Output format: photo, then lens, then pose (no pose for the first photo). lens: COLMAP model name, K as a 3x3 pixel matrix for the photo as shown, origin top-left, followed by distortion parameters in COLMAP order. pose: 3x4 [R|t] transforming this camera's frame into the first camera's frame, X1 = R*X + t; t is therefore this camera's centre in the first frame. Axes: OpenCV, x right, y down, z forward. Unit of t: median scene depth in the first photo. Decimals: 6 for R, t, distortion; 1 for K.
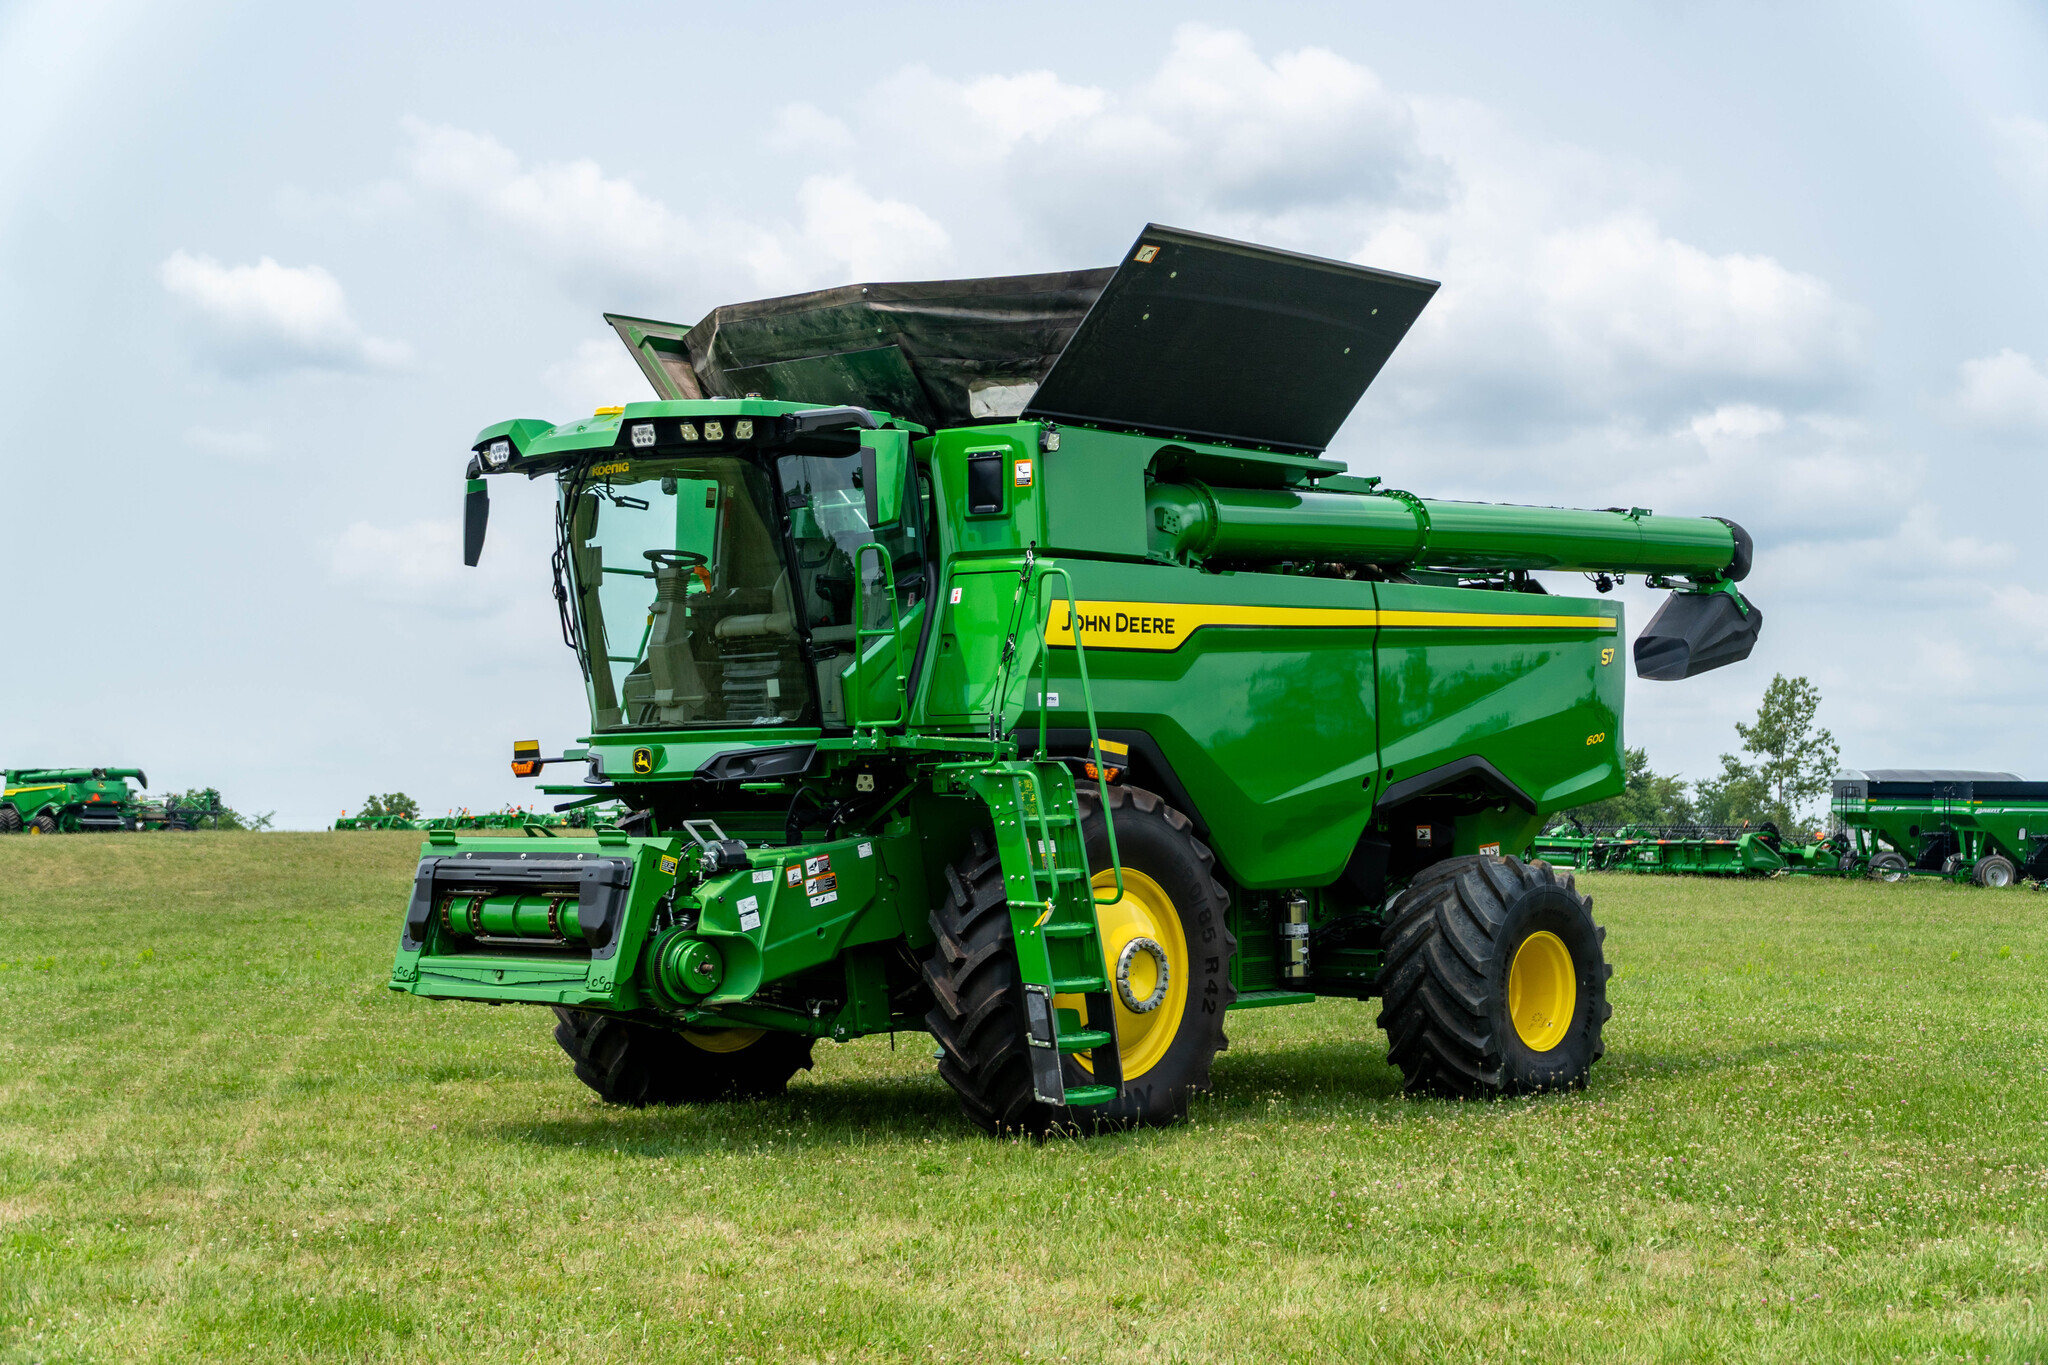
lens RADIAL K [[2959.9, 0, 1024.0], [0, 2959.9, 682.5], [0, 0, 1]] dist [0.115716, 0.046614]
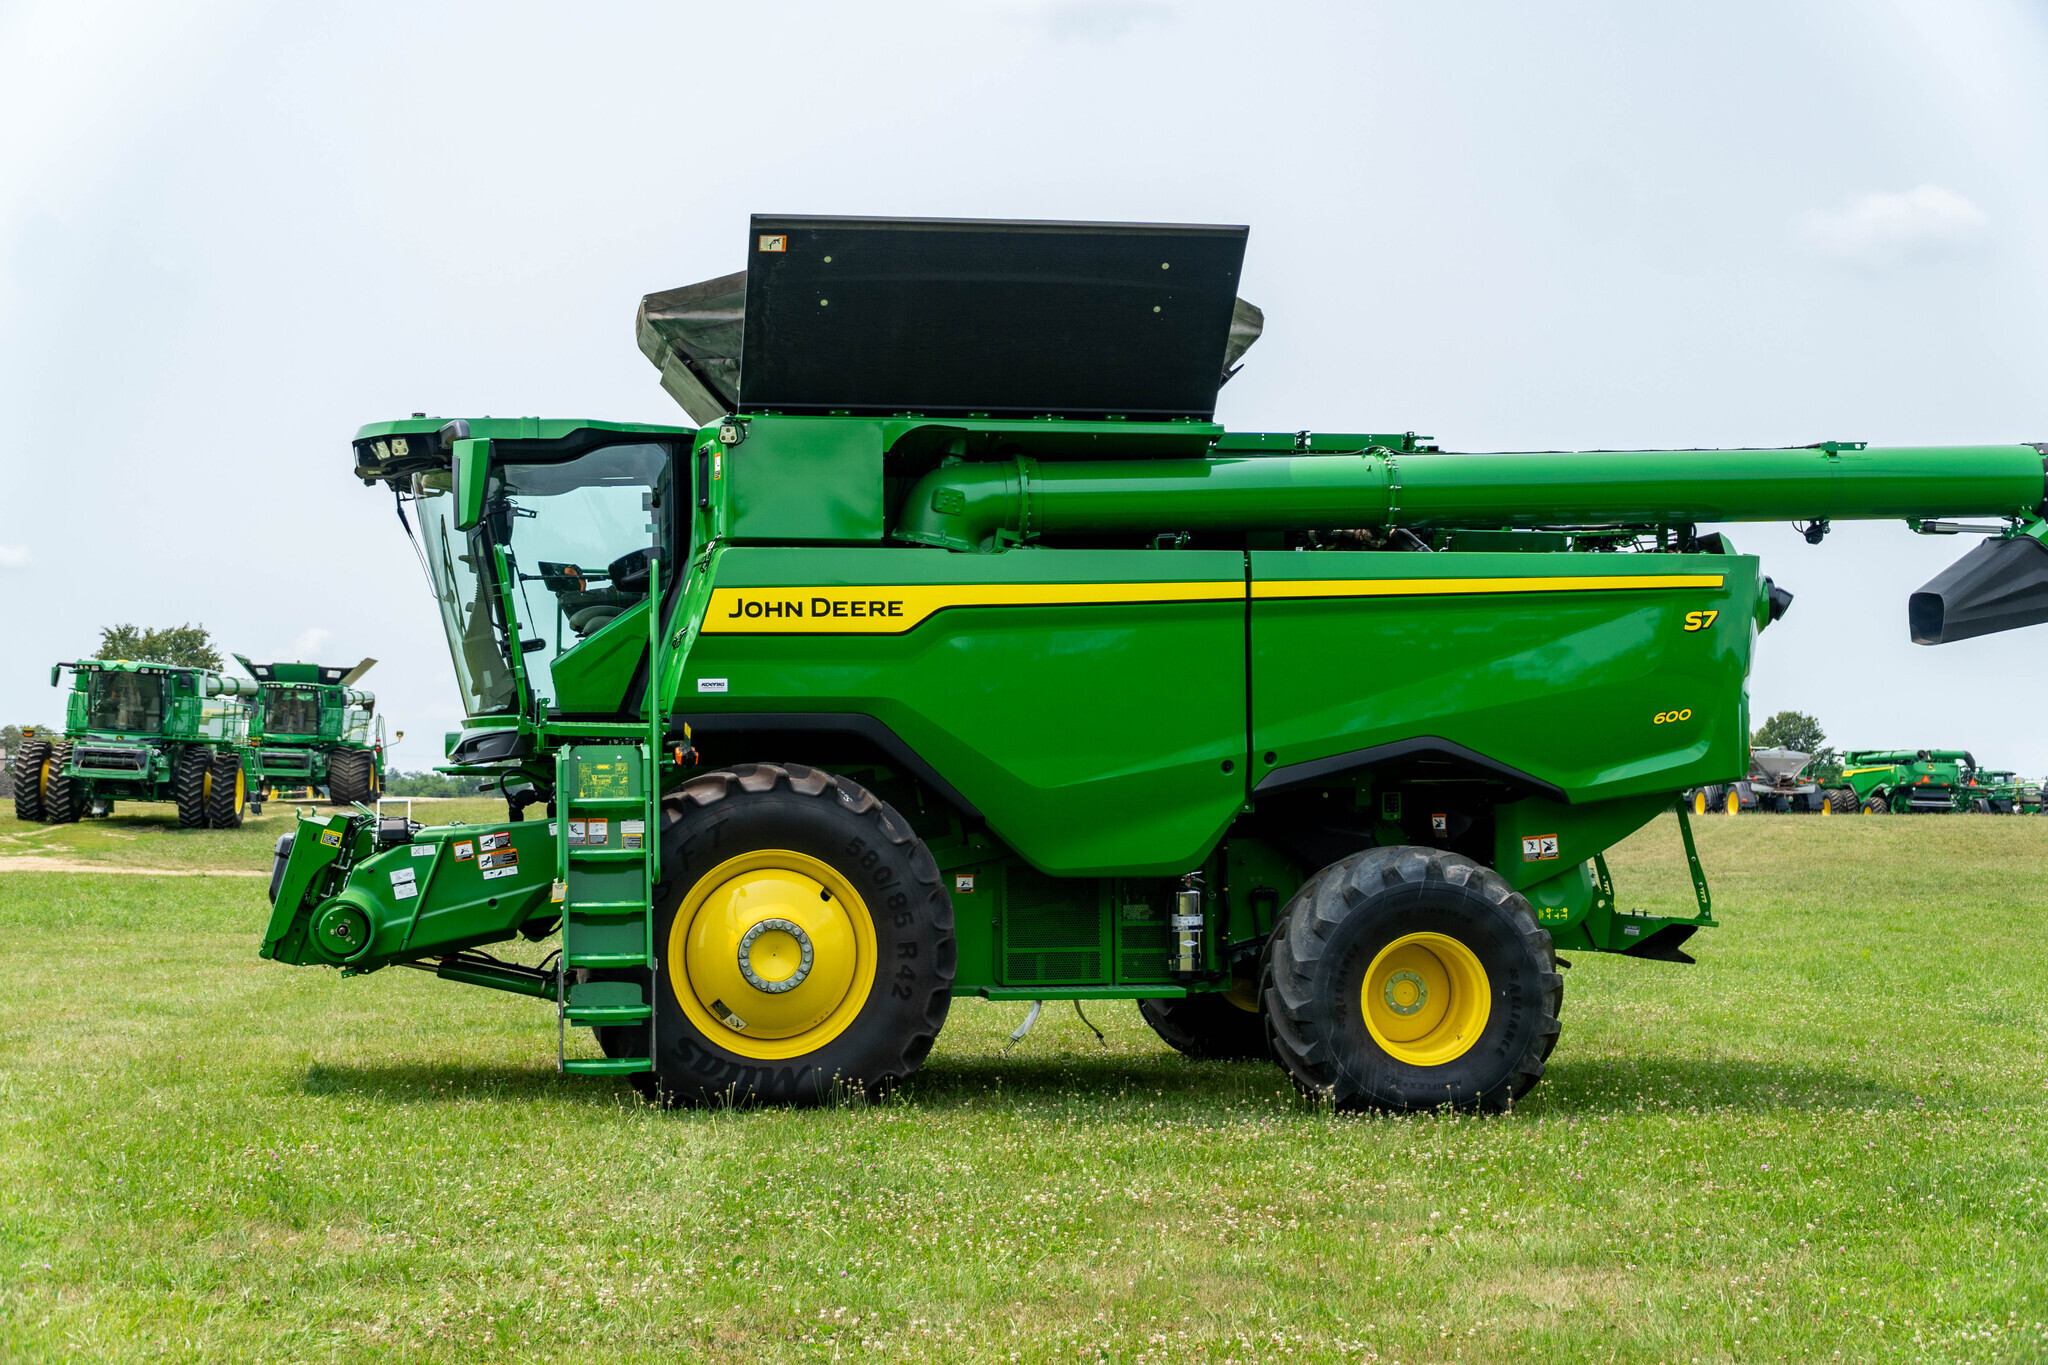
lens RADIAL K [[2959.9, 0, 1024.0], [0, 2959.9, 682.5], [0, 0, 1]] dist [0.115716, 0.046614]
pose [[0.784490, -0.015368, -0.619951, 0.688732], [0.019120, 0.999817, -0.000590, 0.007031], [0.619847, -0.011391, 0.784640, 0.240938]]
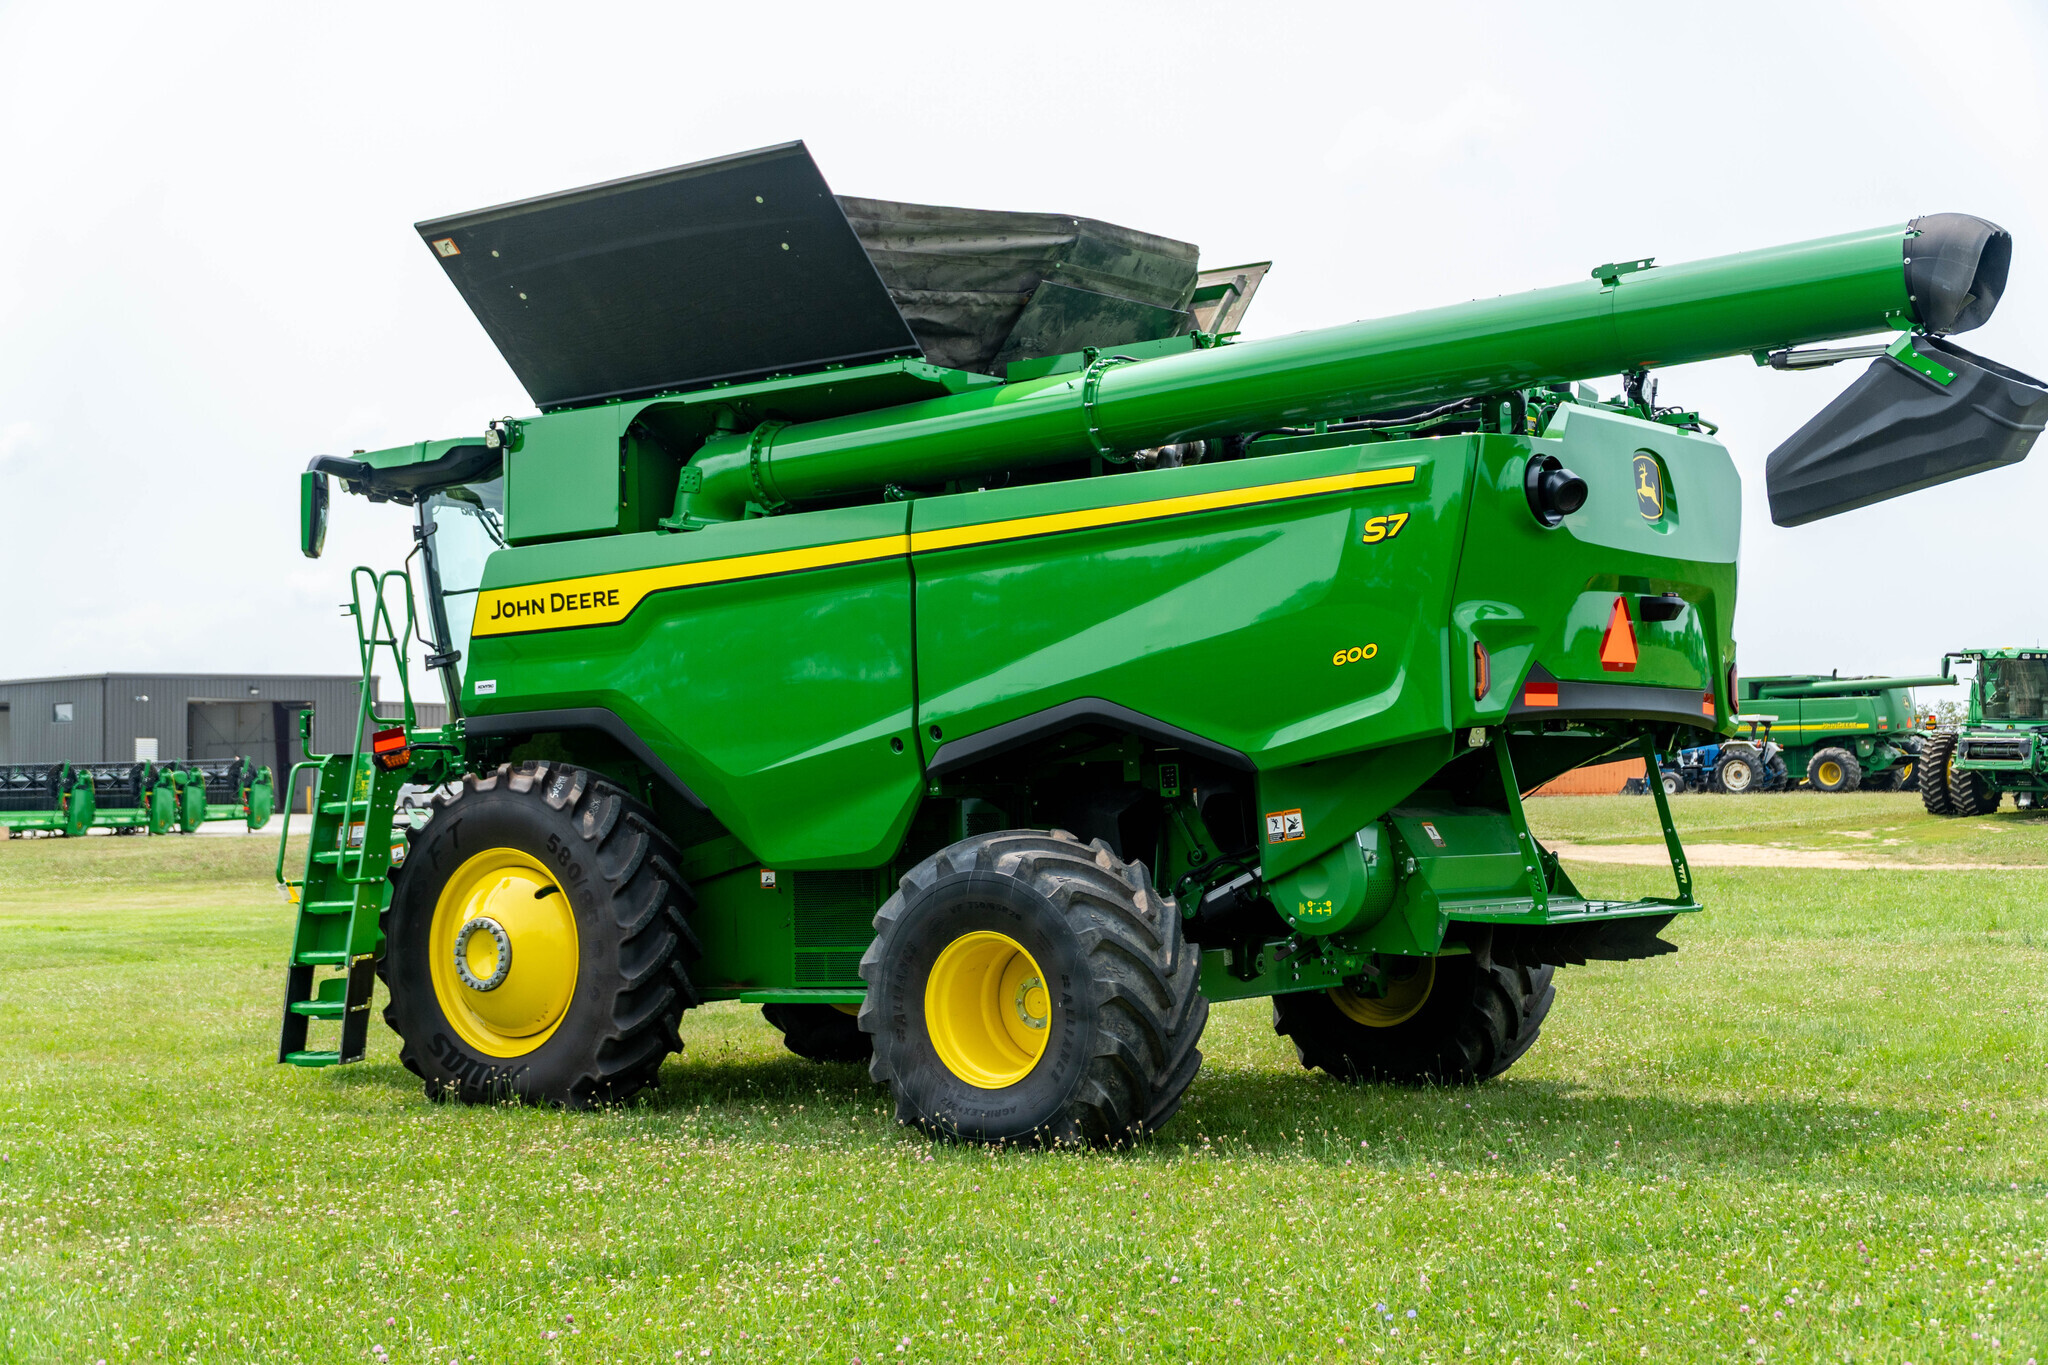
lens RADIAL K [[2959.9, 0, 1024.0], [0, 2959.9, 682.5], [0, 0, 1]] dist [0.115716, 0.046614]
pose [[0.104506, -0.043874, -0.993556, 1.008620], [0.070907, 0.996813, -0.036560, 0.052714], [0.991993, -0.066630, 0.107283, 1.010304]]
